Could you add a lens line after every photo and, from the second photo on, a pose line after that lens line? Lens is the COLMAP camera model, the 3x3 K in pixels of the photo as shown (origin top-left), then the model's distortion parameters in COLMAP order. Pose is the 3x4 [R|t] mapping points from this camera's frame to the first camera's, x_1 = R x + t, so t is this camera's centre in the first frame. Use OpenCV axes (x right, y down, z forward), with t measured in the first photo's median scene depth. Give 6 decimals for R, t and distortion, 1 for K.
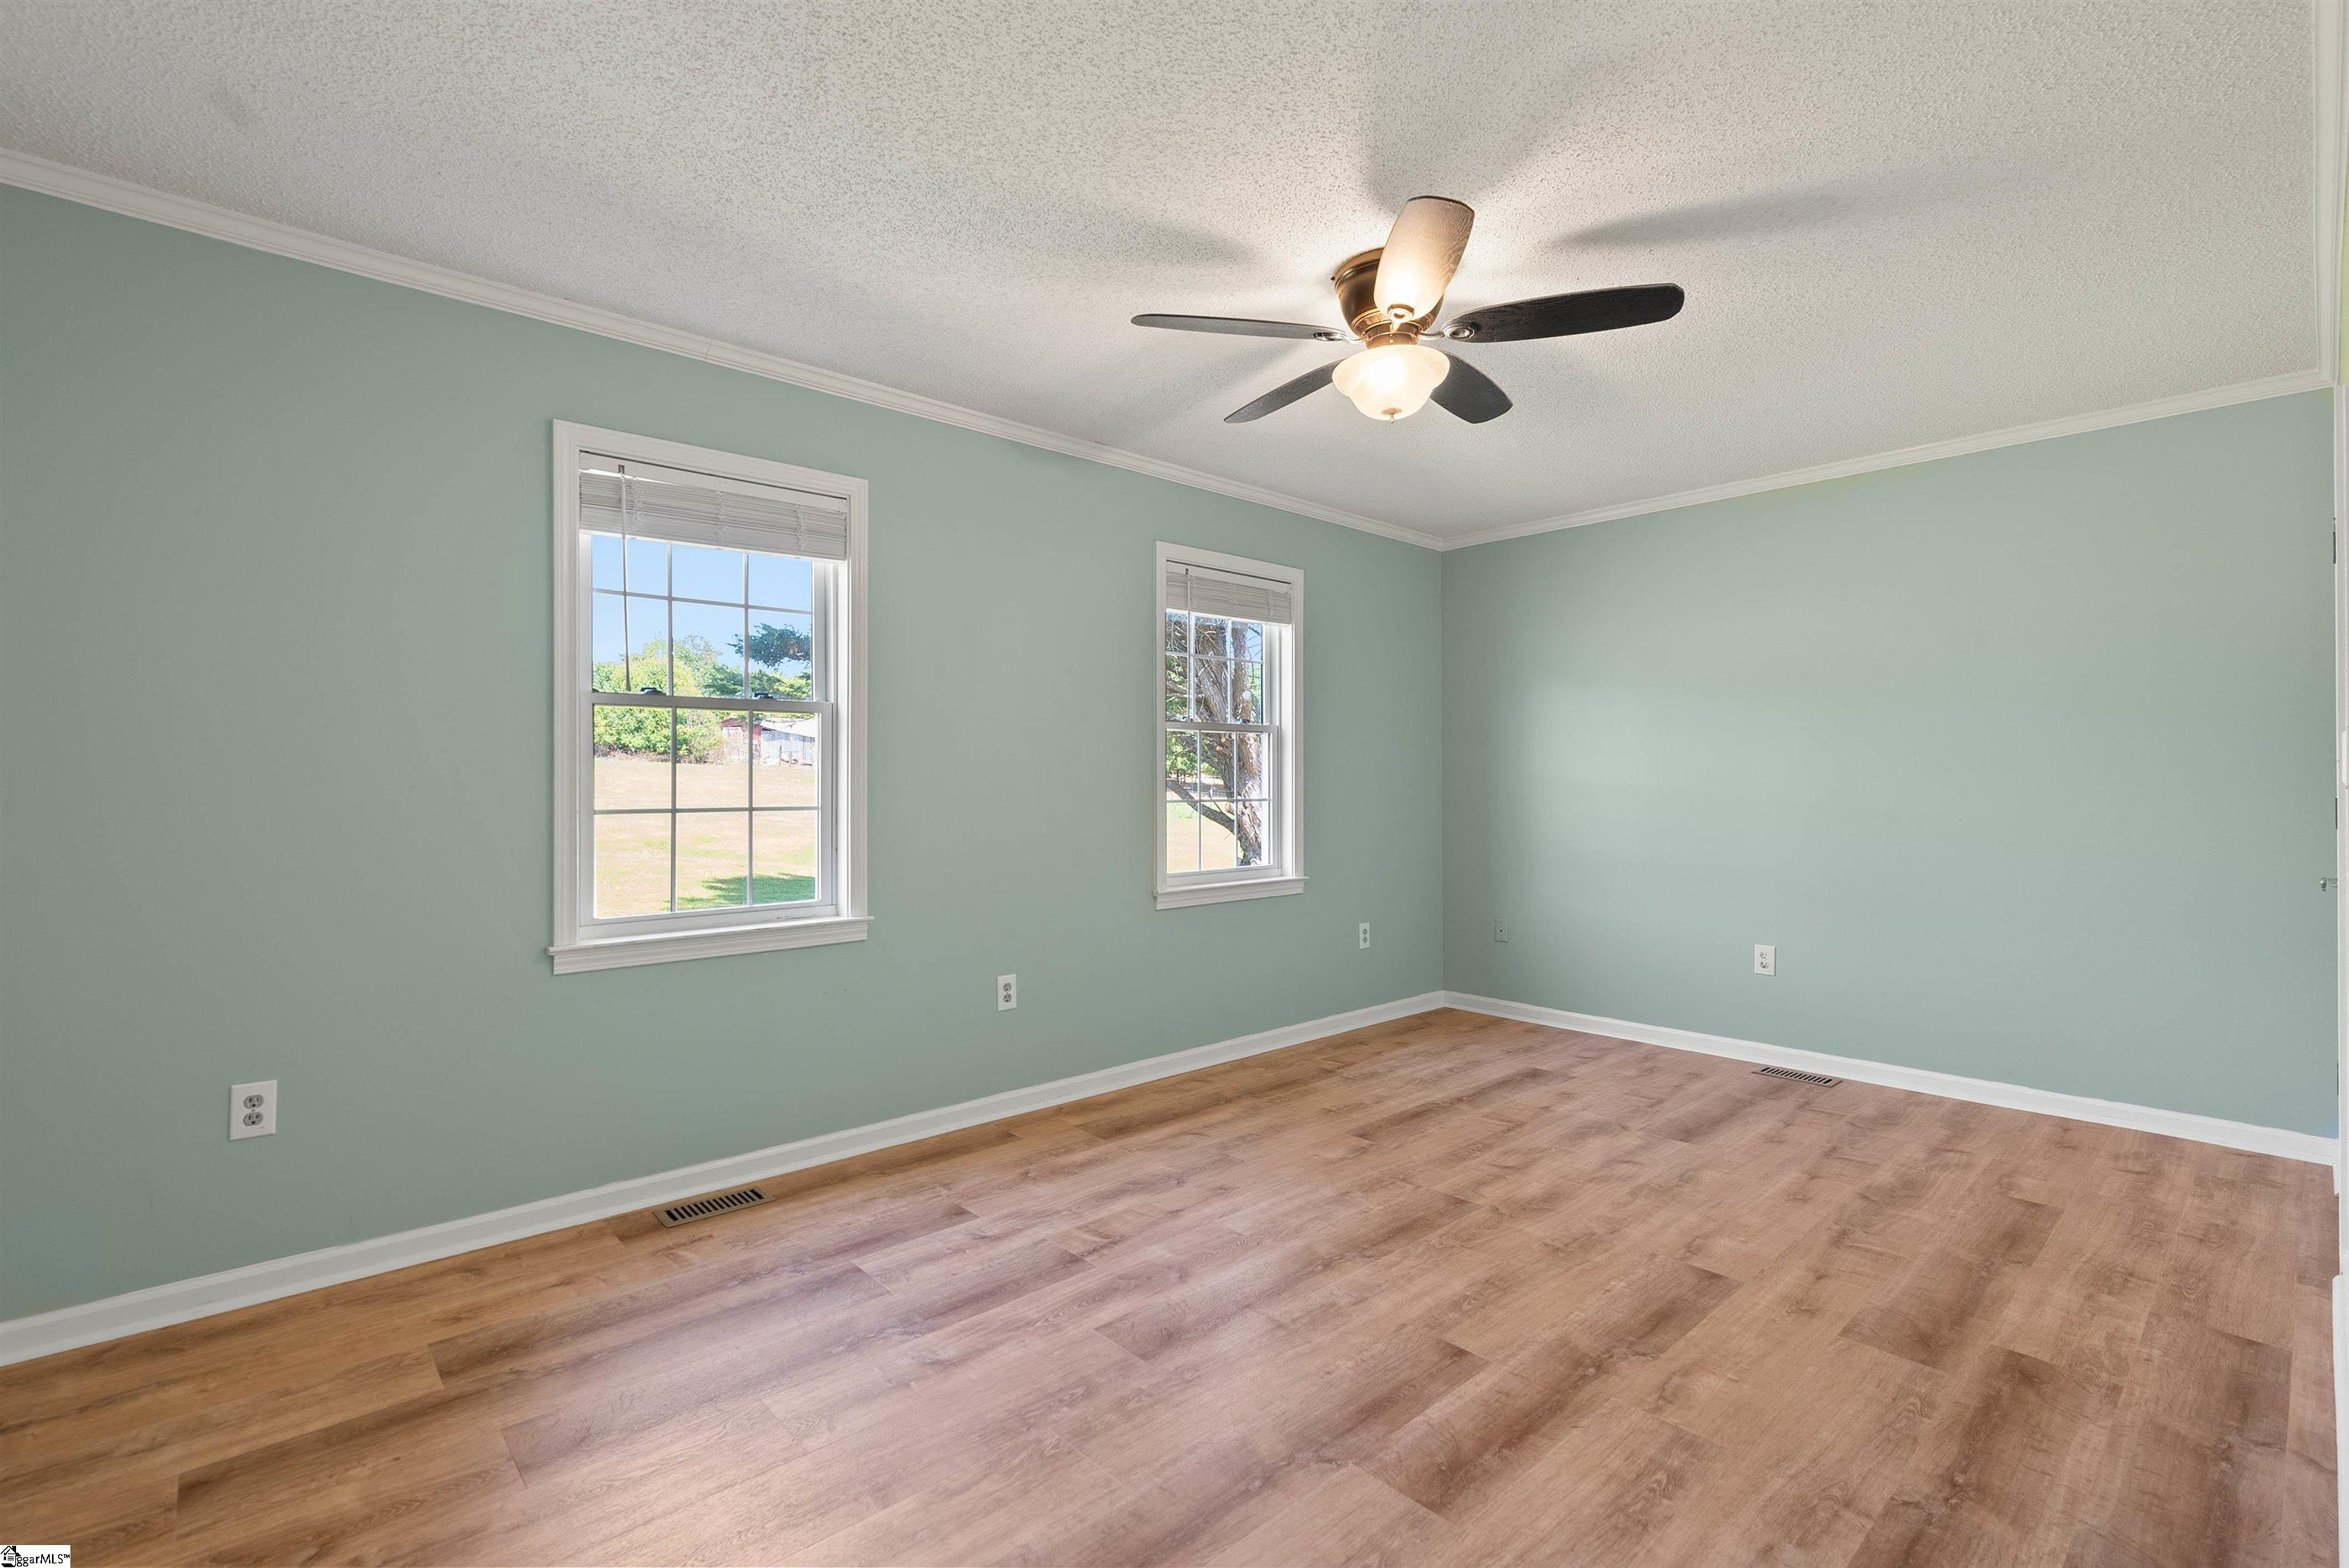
lens RADIAL K [[1057.7, 0, 1179.5], [0, 1057.7, 780.6], [0, 0, 1]] dist [-0.017101, 0.007741]
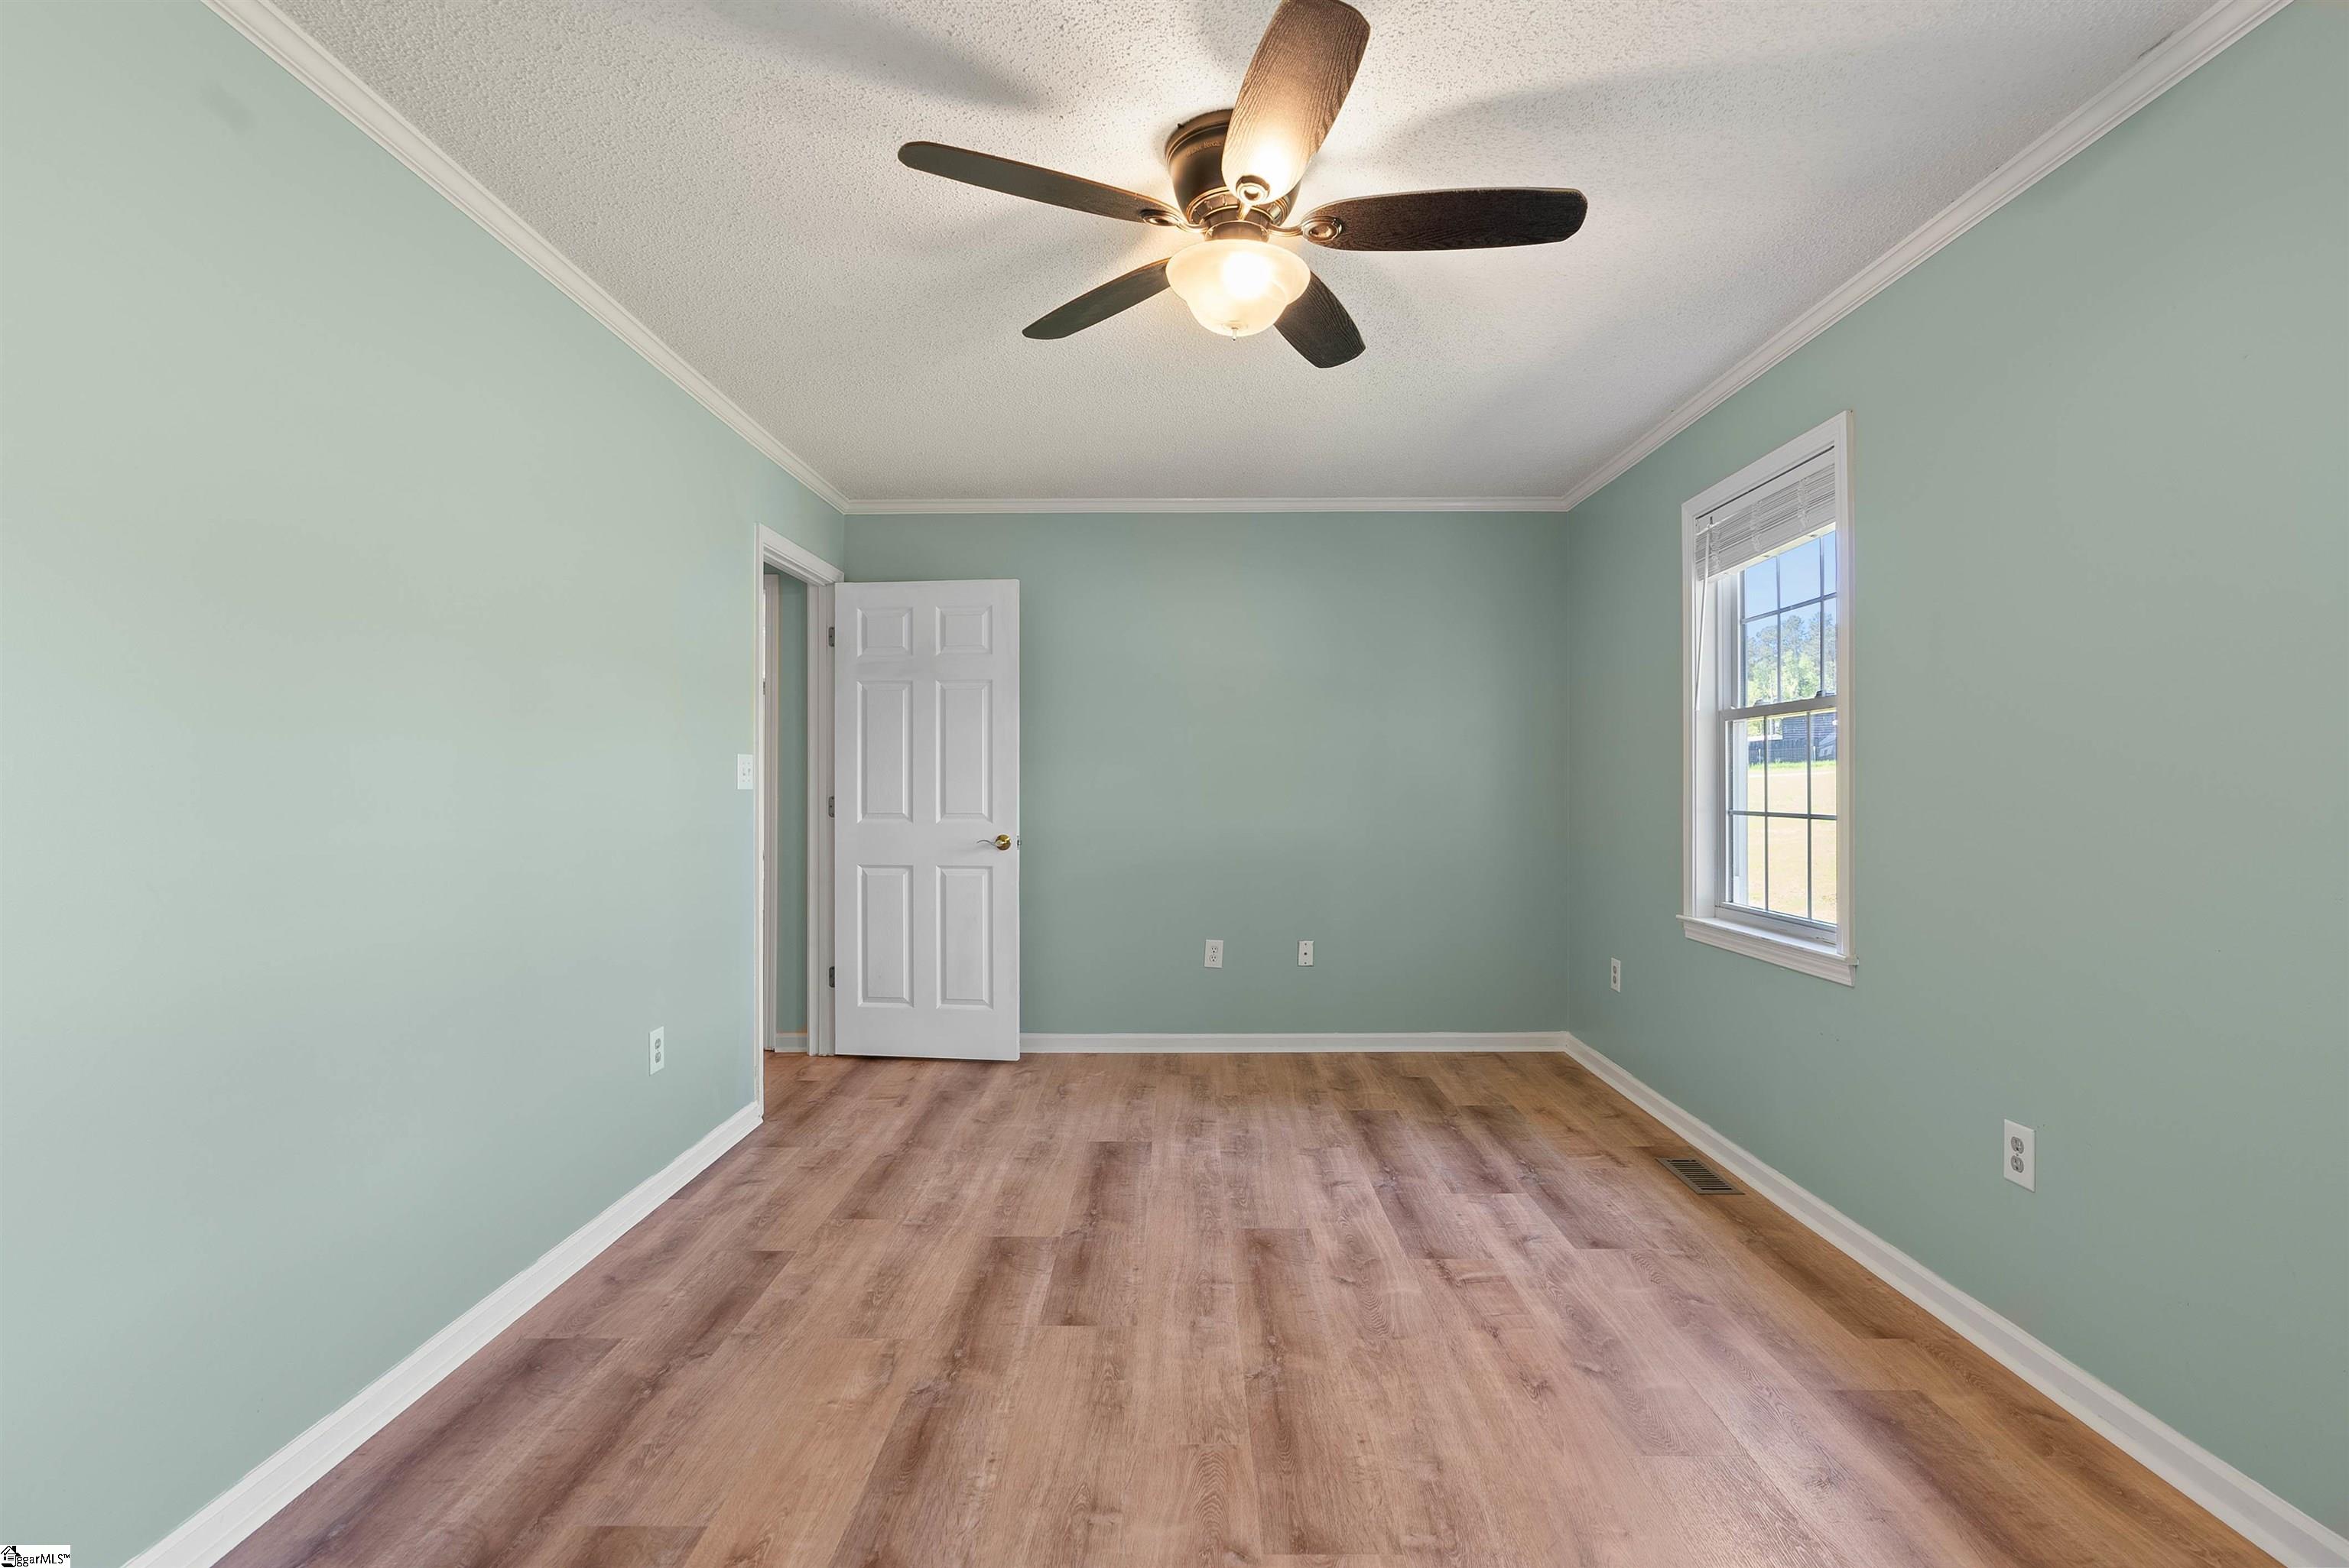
lens RADIAL K [[1057.7, 0, 1179.5], [0, 1057.7, 780.6], [0, 0, 1]] dist [-0.017101, 0.007741]
pose [[-0.675413, -0.002618, -0.737435, 0.866084], [-0.001198, 0.999996, -0.002453, -0.003076], [0.737439, -0.000773, -0.675414, 1.593956]]
